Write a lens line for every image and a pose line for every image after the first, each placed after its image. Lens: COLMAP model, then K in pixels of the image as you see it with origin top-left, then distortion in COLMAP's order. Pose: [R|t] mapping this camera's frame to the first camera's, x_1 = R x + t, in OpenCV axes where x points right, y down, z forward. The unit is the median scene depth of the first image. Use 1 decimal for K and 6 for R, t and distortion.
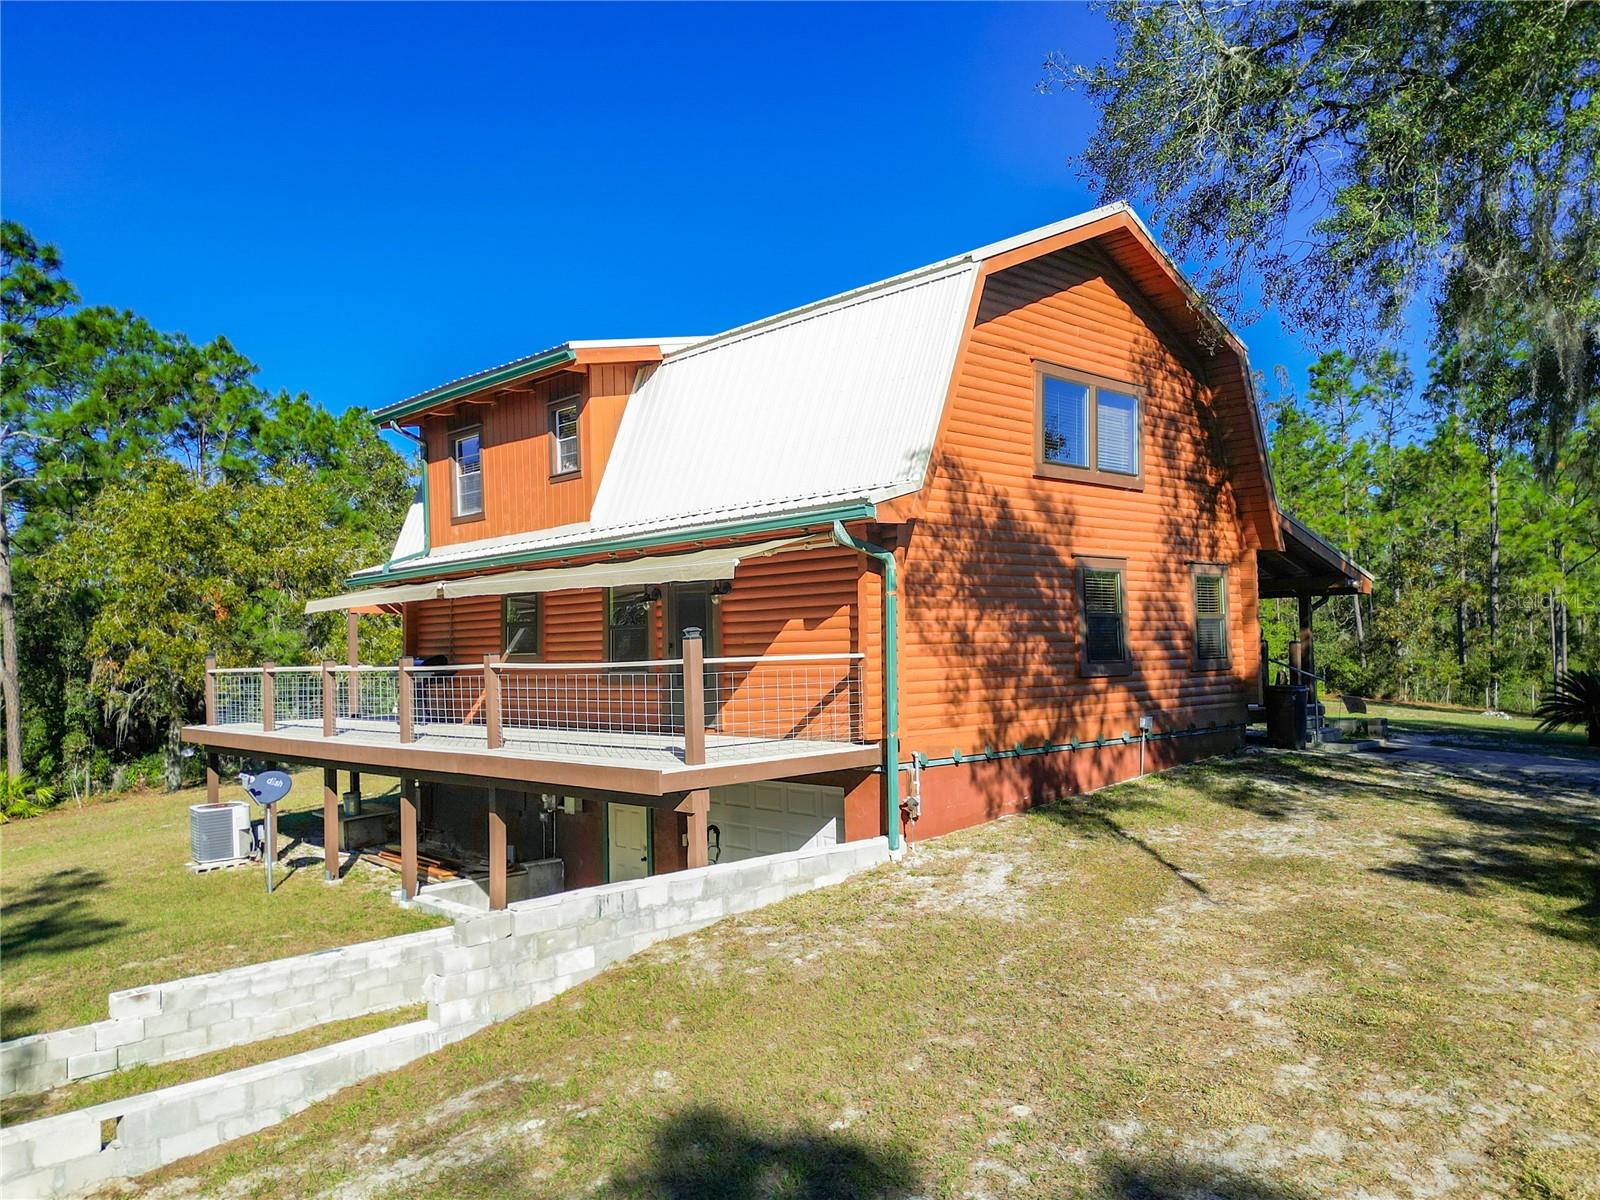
lens RADIAL K [[1205.7, 0, 800.8], [0, 1205.7, 636.8], [0, 0, 1]] dist [0.073787, -0.049177]
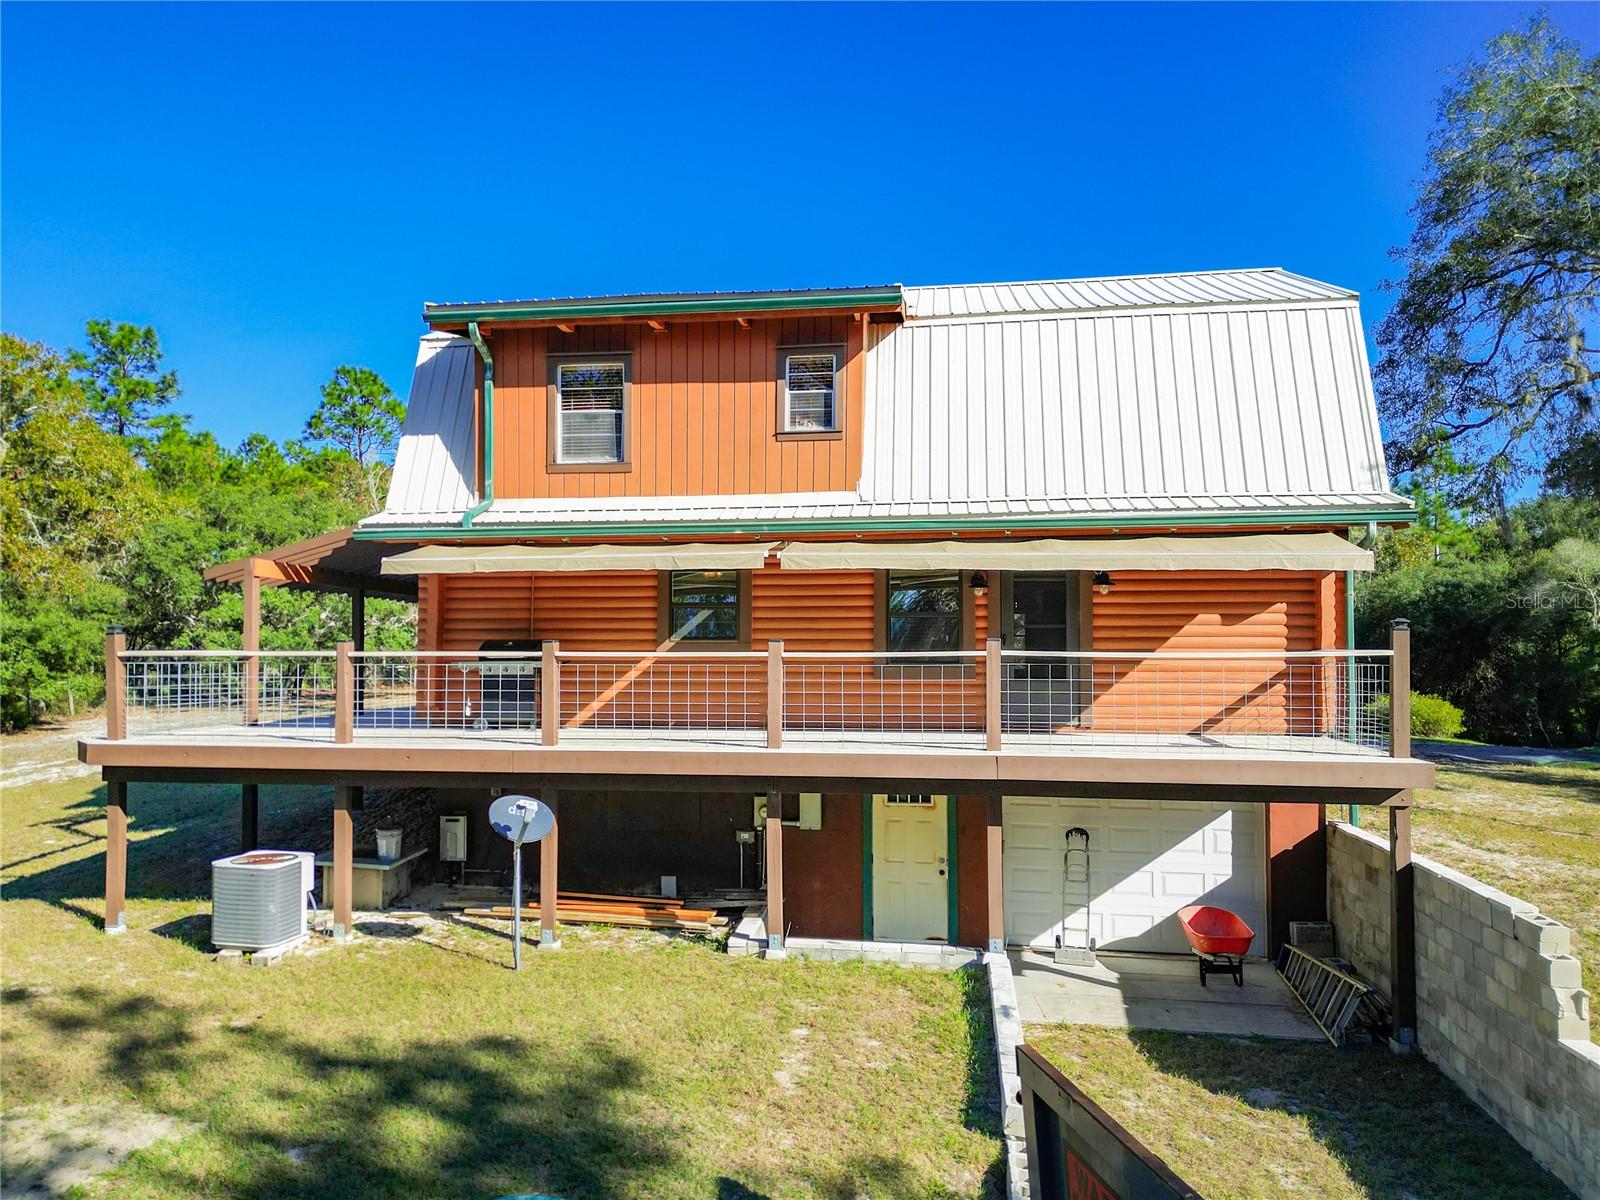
lens RADIAL K [[1190.6, 0, 827.0], [0, 1190.6, 605.3], [0, 0, 1]] dist [0.068636, -0.050120]
pose [[0.802077, 0.037846, 0.596020, -0.688927], [-0.026429, 0.999262, -0.027884, 0.011325], [-0.596635, 0.006613, 0.802486, 0.313878]]
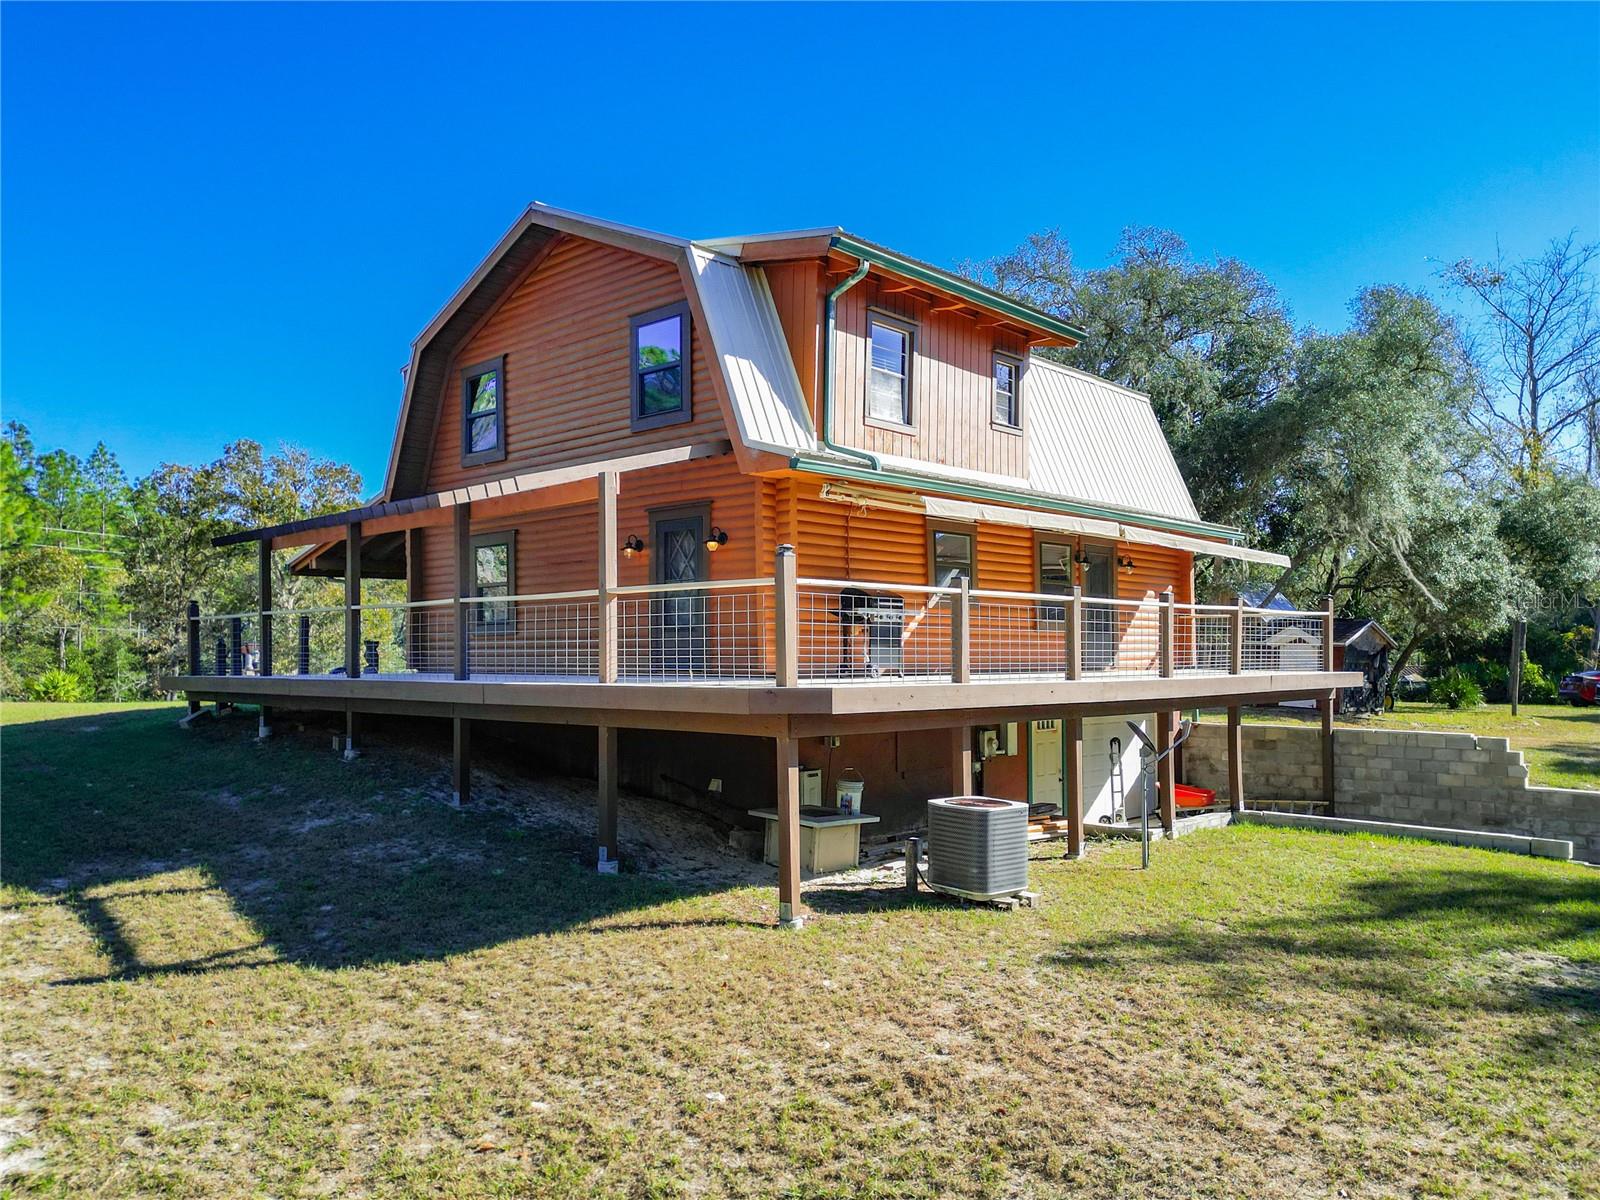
lens RADIAL K [[1190.6, 0, 827.0], [0, 1190.6, 605.3], [0, 0, 1]] dist [0.068636, -0.050120]
pose [[-0.045054, 0.030610, 0.998515, -1.206018], [-0.032638, 0.998952, -0.032096, 0.056276], [-0.998451, -0.034035, -0.044008, 1.198171]]
